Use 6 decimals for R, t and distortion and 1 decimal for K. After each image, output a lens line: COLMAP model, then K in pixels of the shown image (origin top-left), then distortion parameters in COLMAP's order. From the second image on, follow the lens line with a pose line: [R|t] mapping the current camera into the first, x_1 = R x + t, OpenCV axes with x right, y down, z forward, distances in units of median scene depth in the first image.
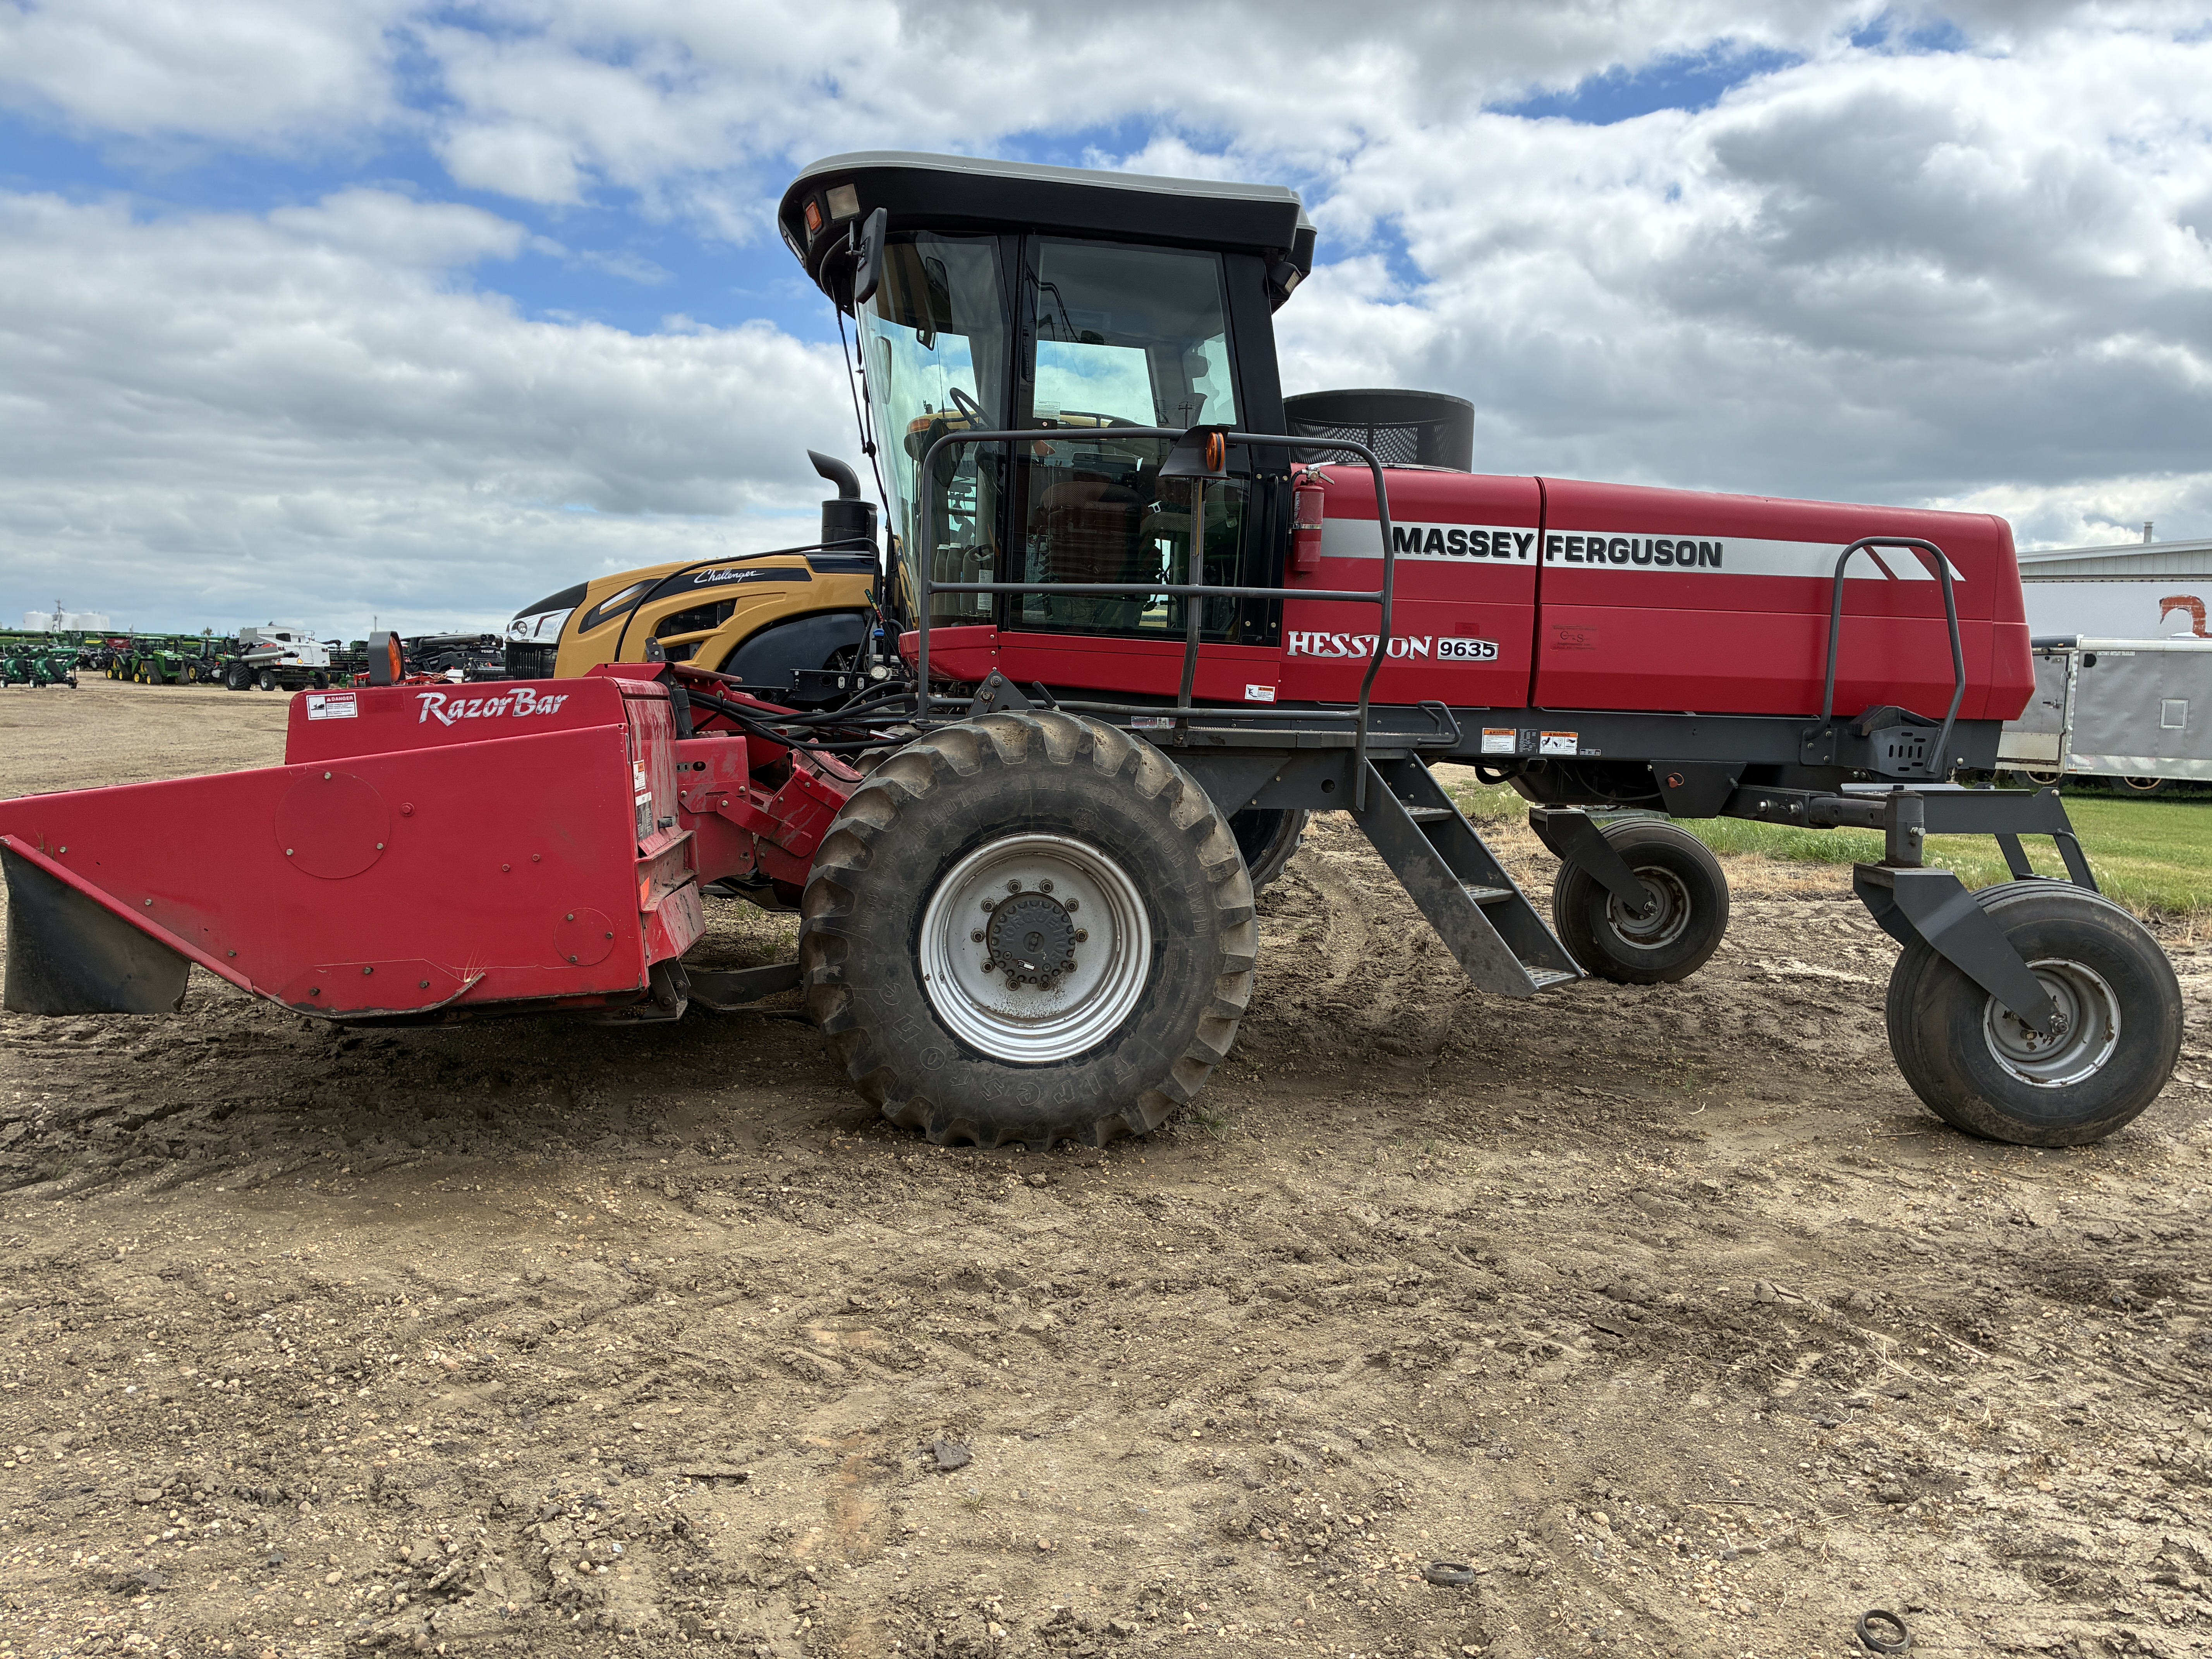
lens RADIAL K [[1849.3, 0, 1112.8], [0, 1849.3, 873.1], [0, 0, 1]] dist [0.047671, -0.057322]
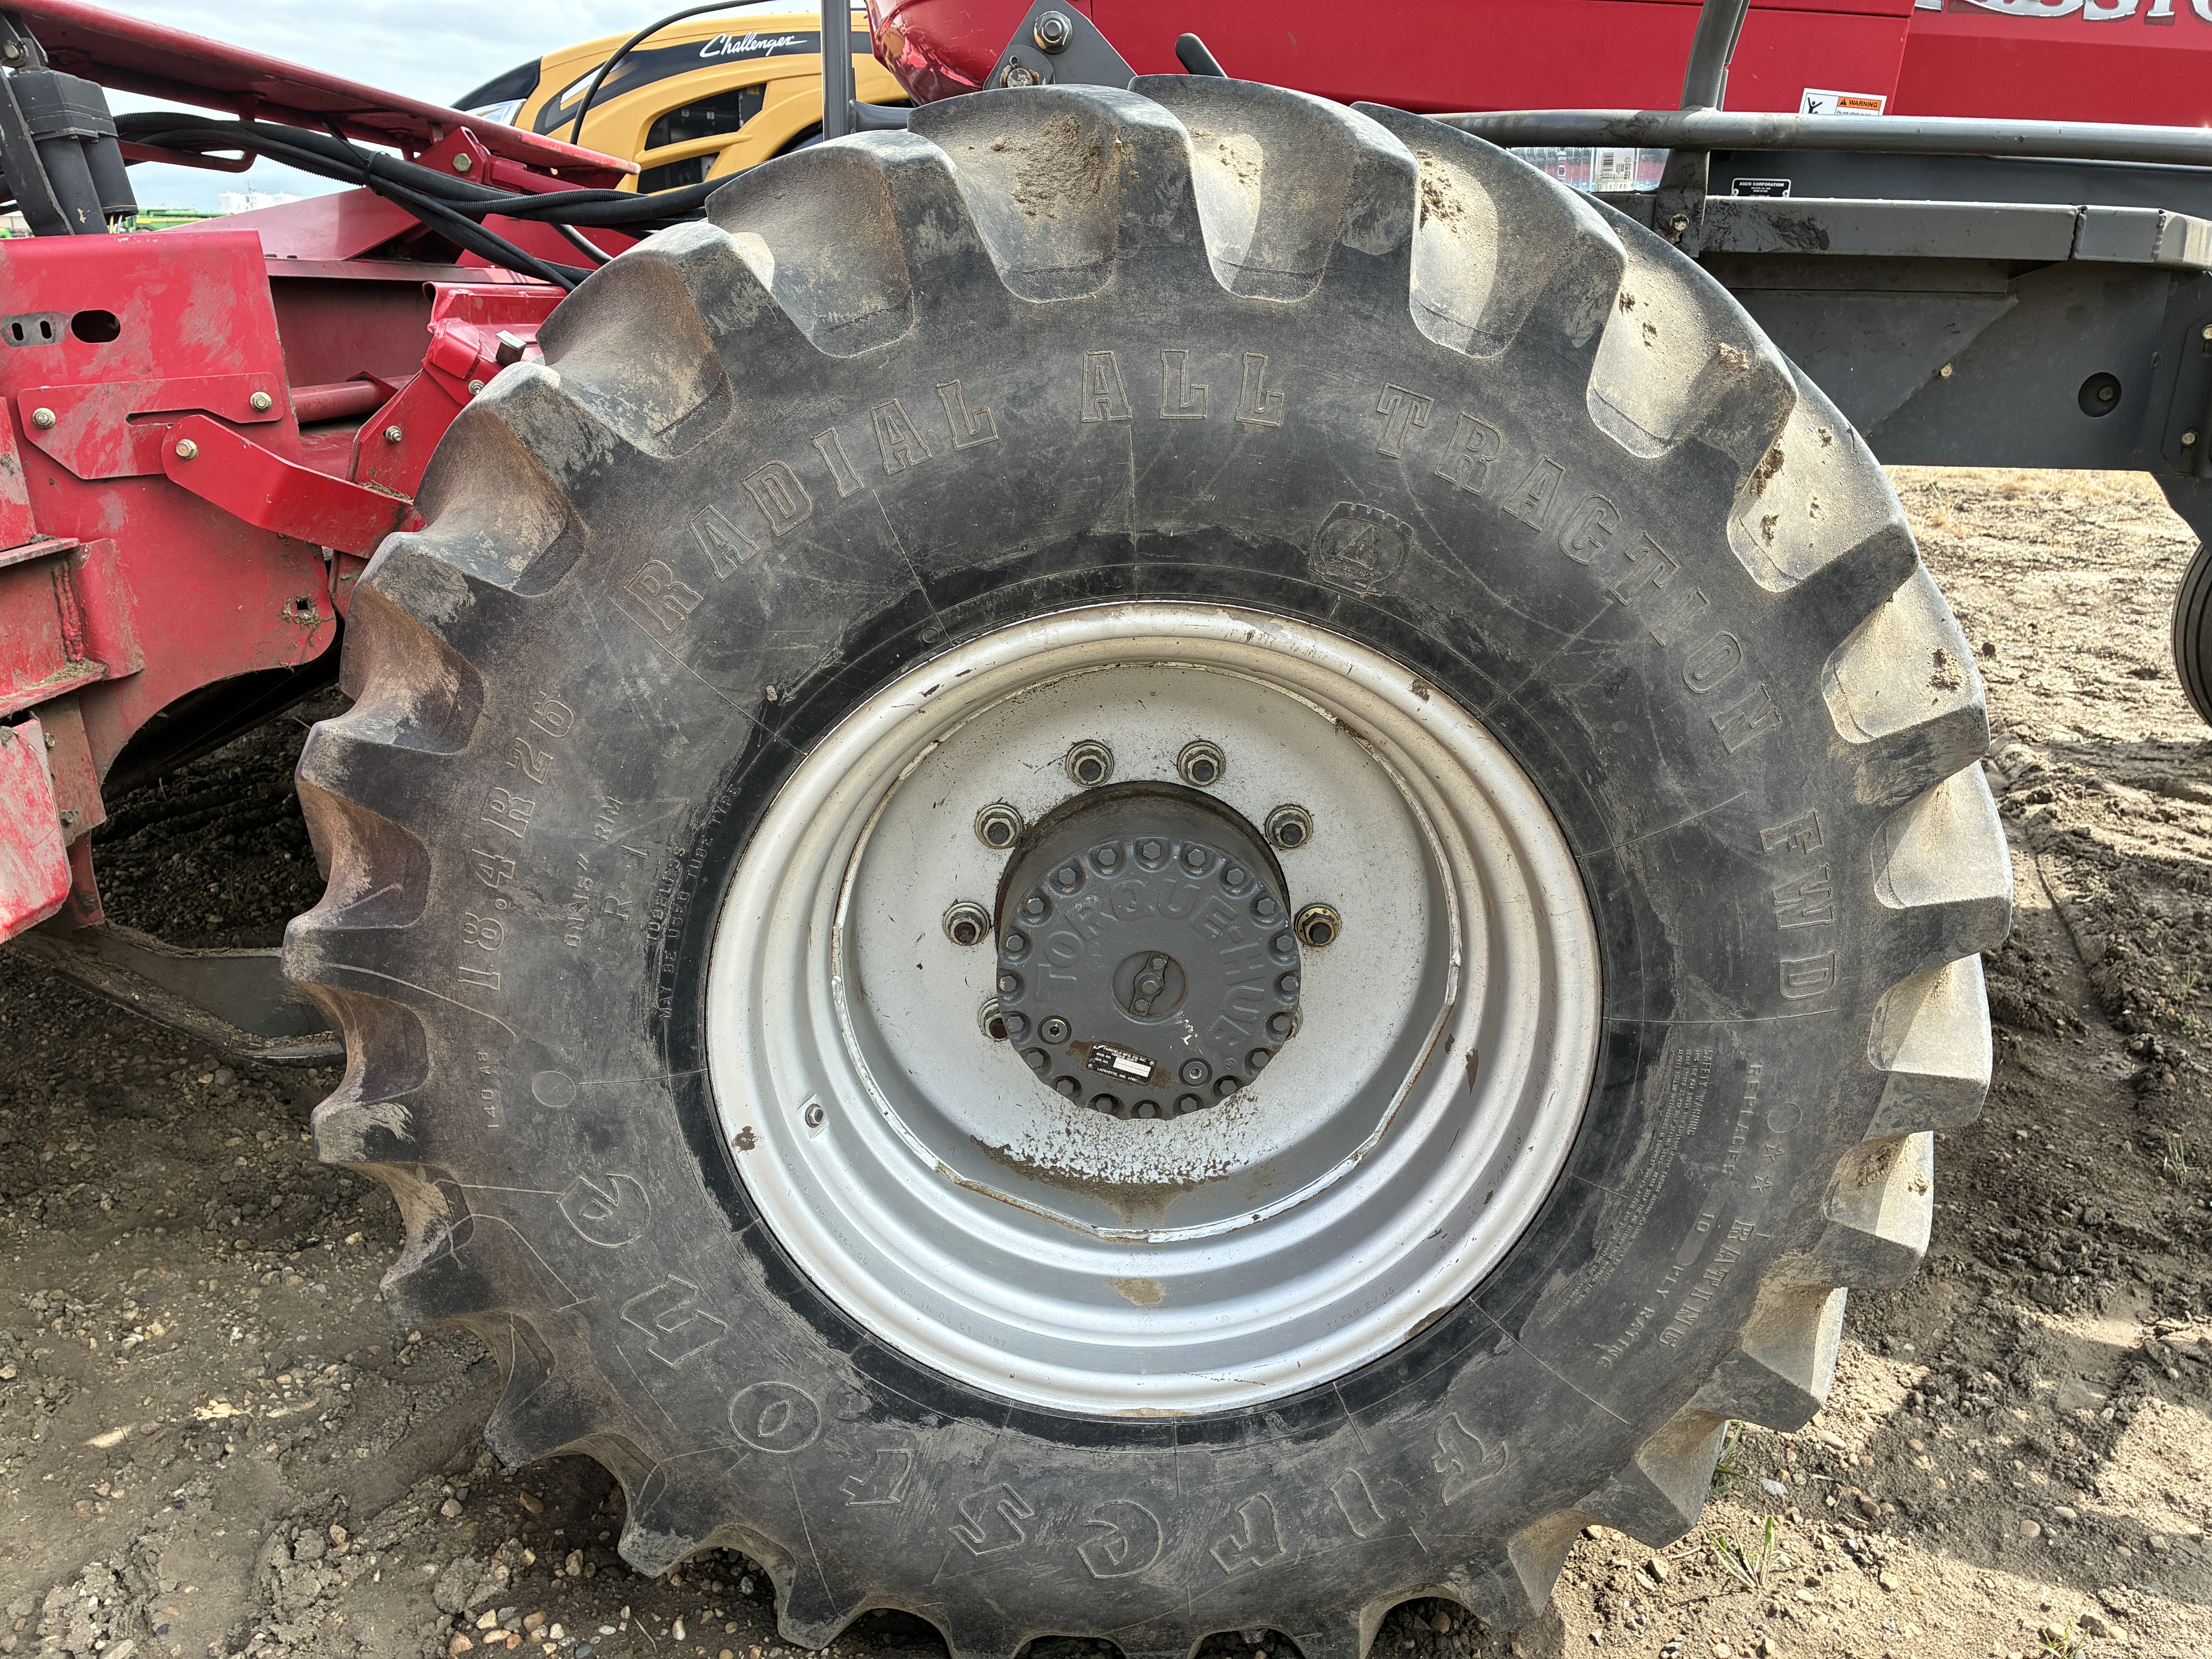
lens RADIAL K [[1849.3, 0, 1112.8], [0, 1849.3, 873.1], [0, 0, 1]] dist [0.047671, -0.057322]
pose [[0.994648, 0.028009, -0.099450, -0.021514], [-0.006377, 0.977362, 0.211478, -0.037787], [0.103122, -0.209712, 0.972310, 0.743130]]
